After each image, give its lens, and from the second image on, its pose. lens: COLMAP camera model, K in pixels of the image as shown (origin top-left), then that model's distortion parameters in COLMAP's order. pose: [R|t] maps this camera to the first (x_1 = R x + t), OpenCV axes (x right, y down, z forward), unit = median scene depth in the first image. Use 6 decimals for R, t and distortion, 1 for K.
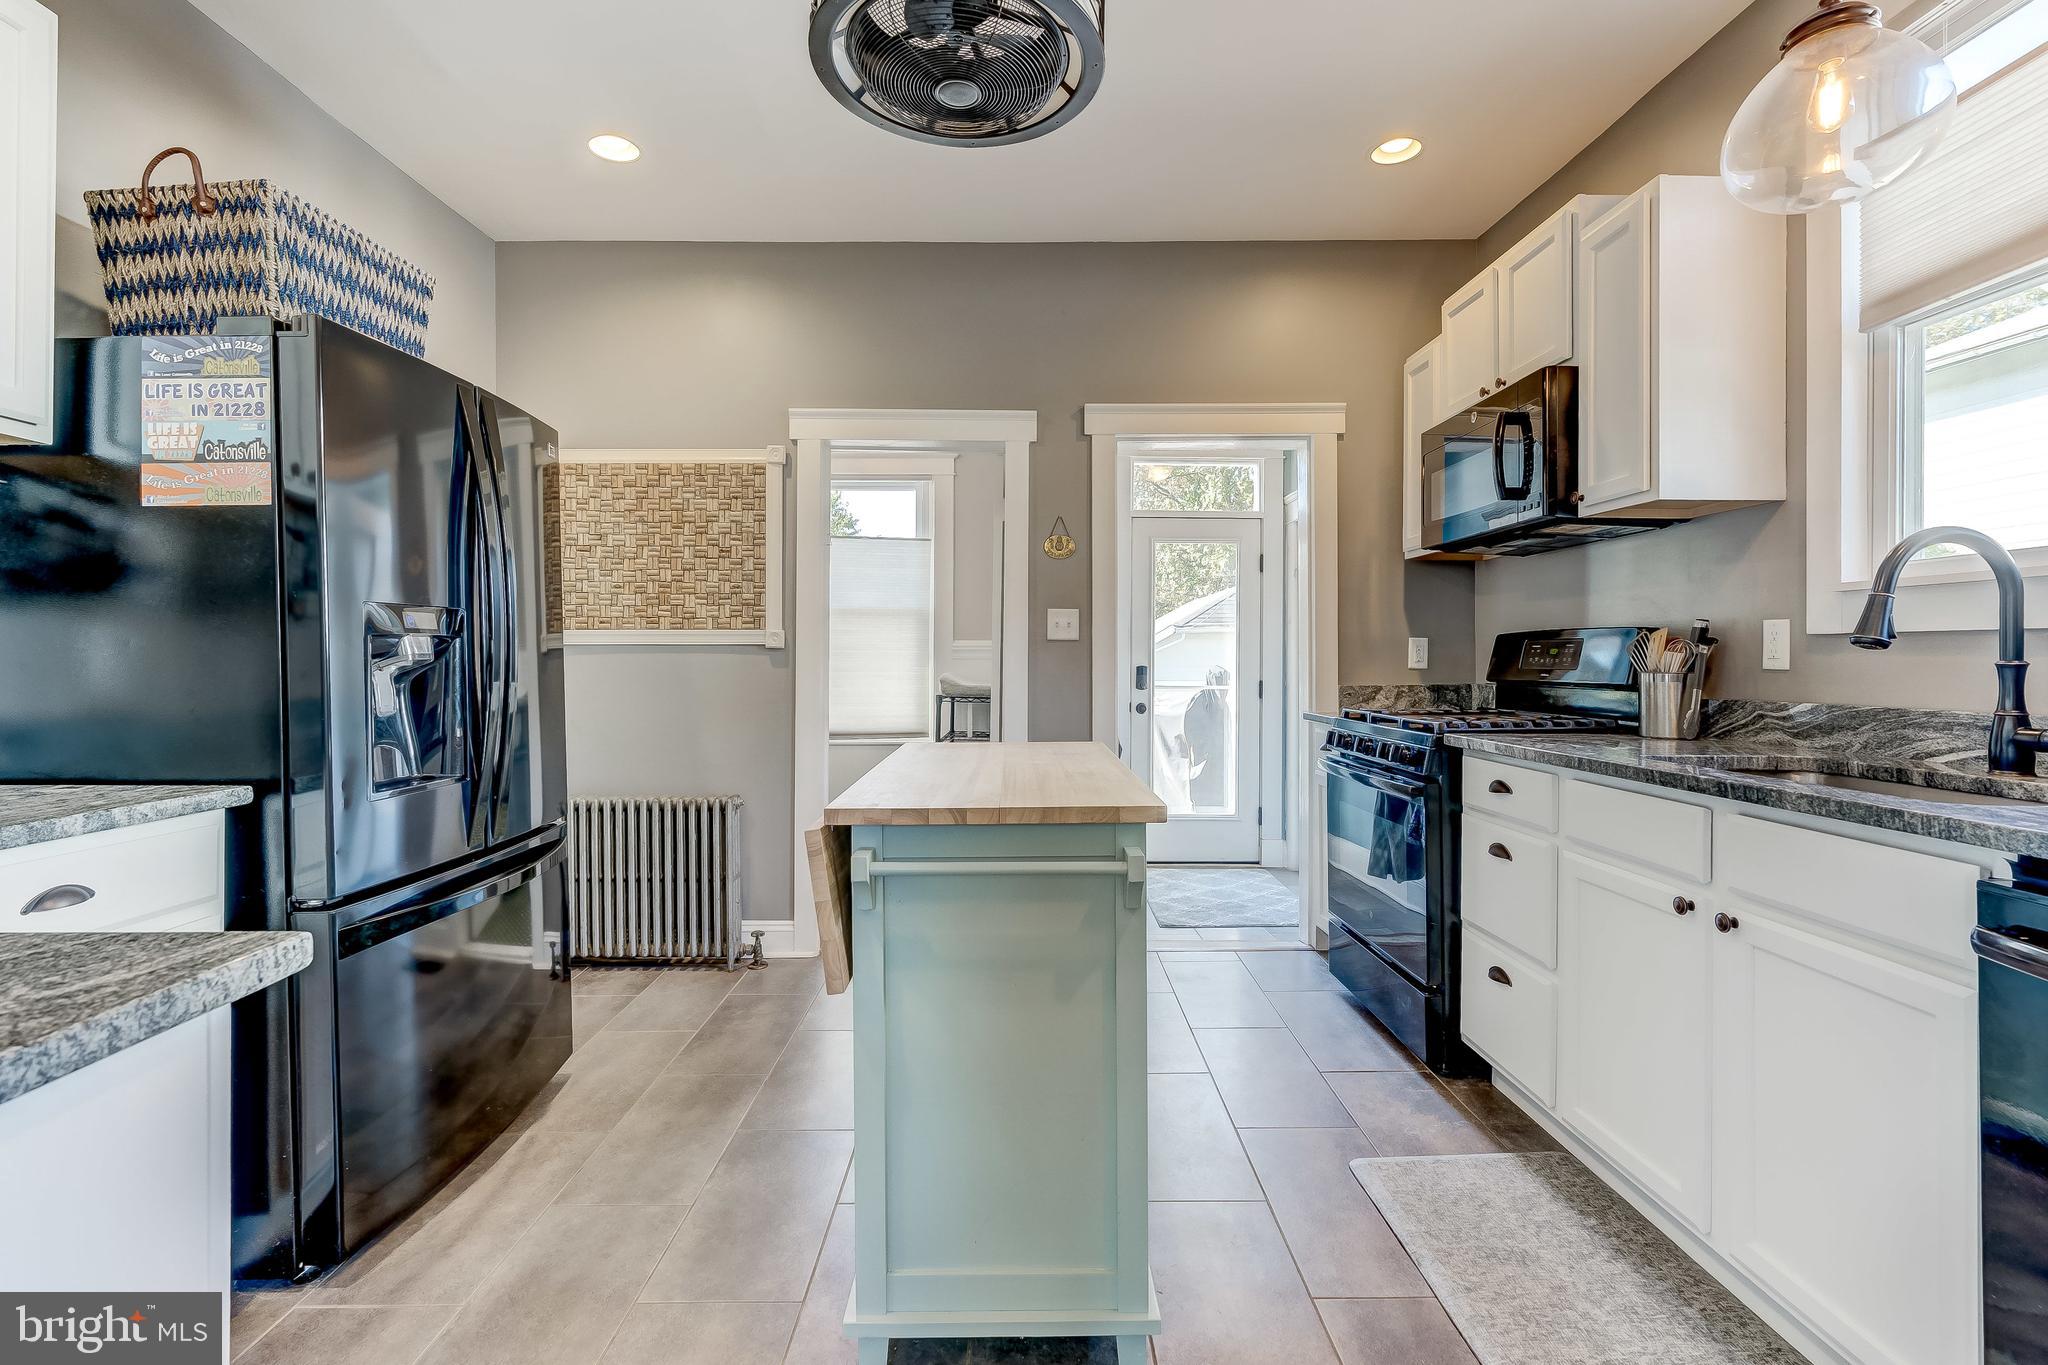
lens RADIAL K [[954.8, 0, 1019.5], [0, 954.8, 671.2], [0, 0, 1]] dist [-0.020693, 0.000521]
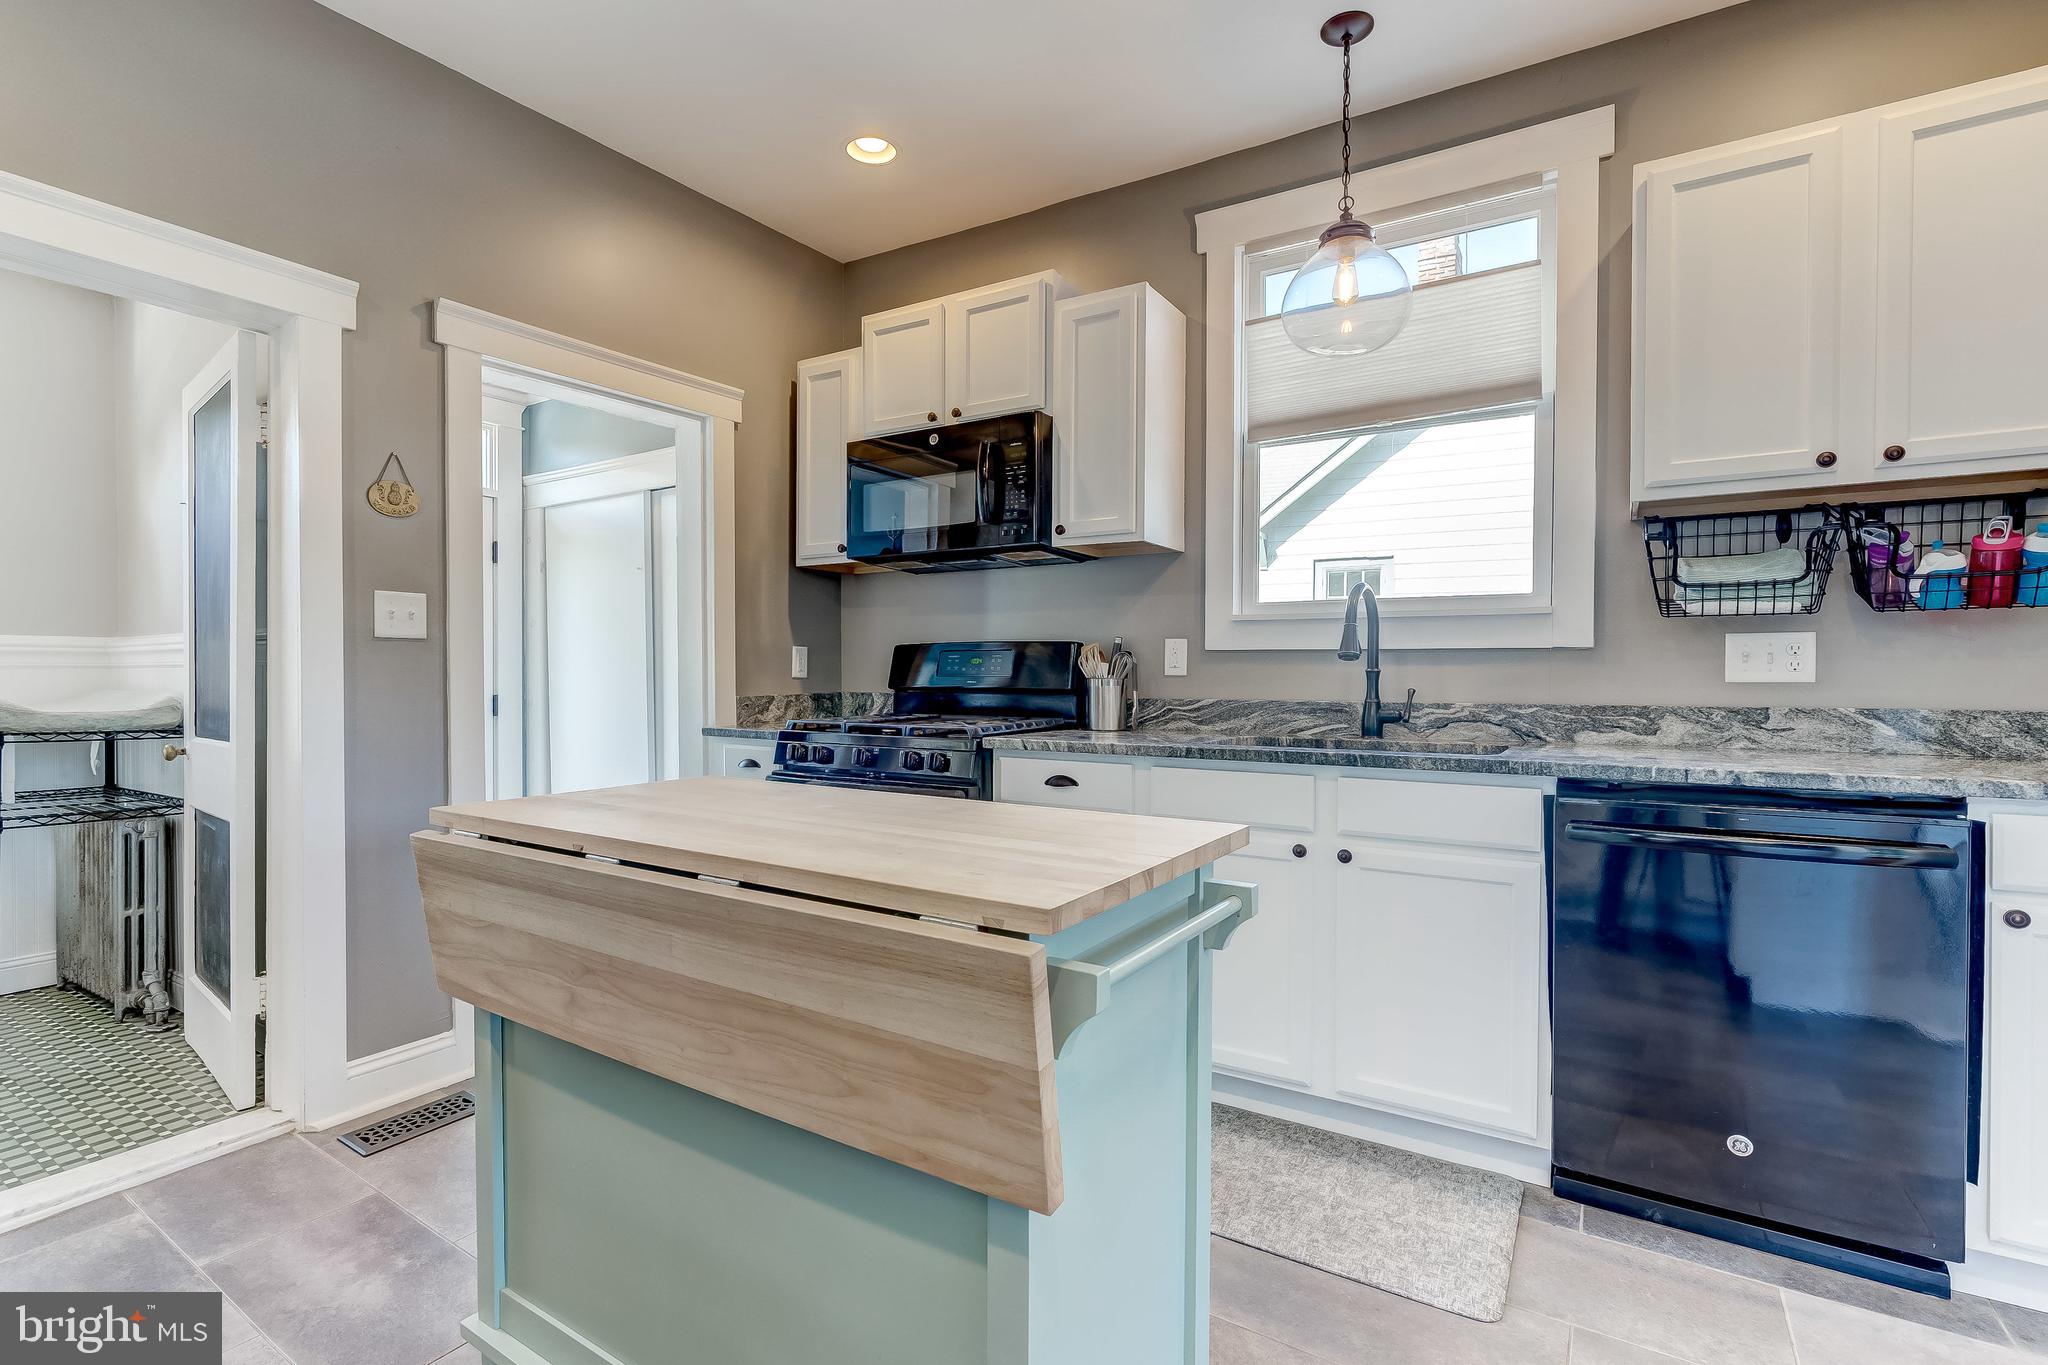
lens RADIAL K [[944.6, 0, 1023.4], [0, 944.6, 688.1], [0, 0, 1]] dist [-0.002555, -0.000472]
pose [[0.538499, -0.014682, 0.842498, -0.411965], [0.009440, 0.999891, 0.011390, -0.000996], [-0.842573, 0.001820, 0.538578, 0.396258]]
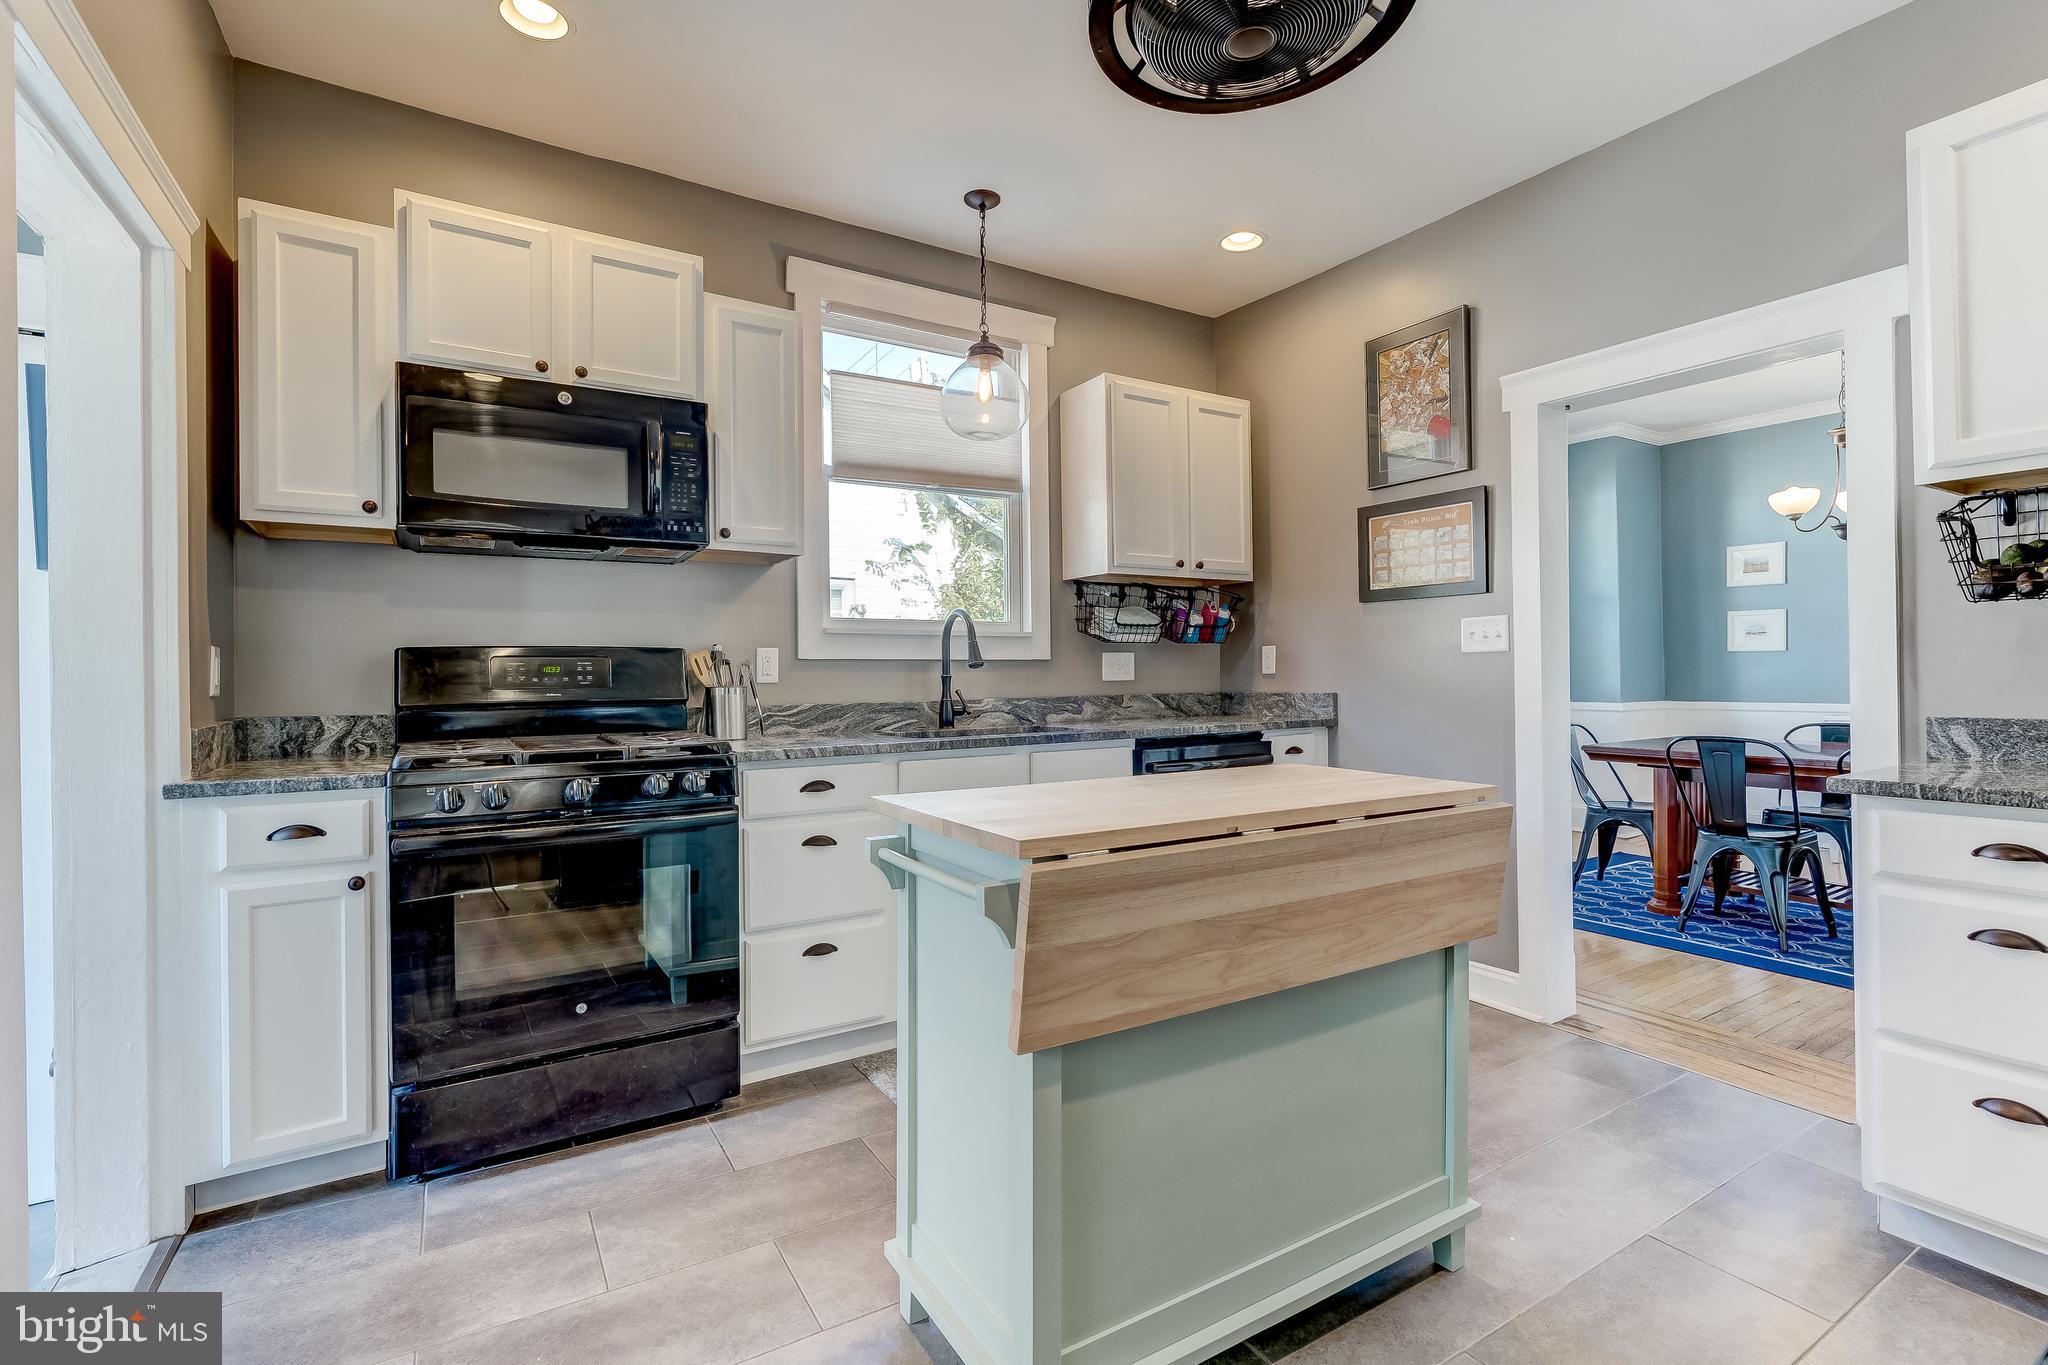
lens RADIAL K [[948.9, 0, 1026.7], [0, 948.9, 672.7], [0, 0, 1]] dist [-0.001078, 0.000004]
pose [[-0.526514, 0.005920, 0.850146, -0.547250], [0.020462, 0.999774, 0.005711, -0.015064], [-0.849920, 0.020403, -0.526516, 1.253116]]
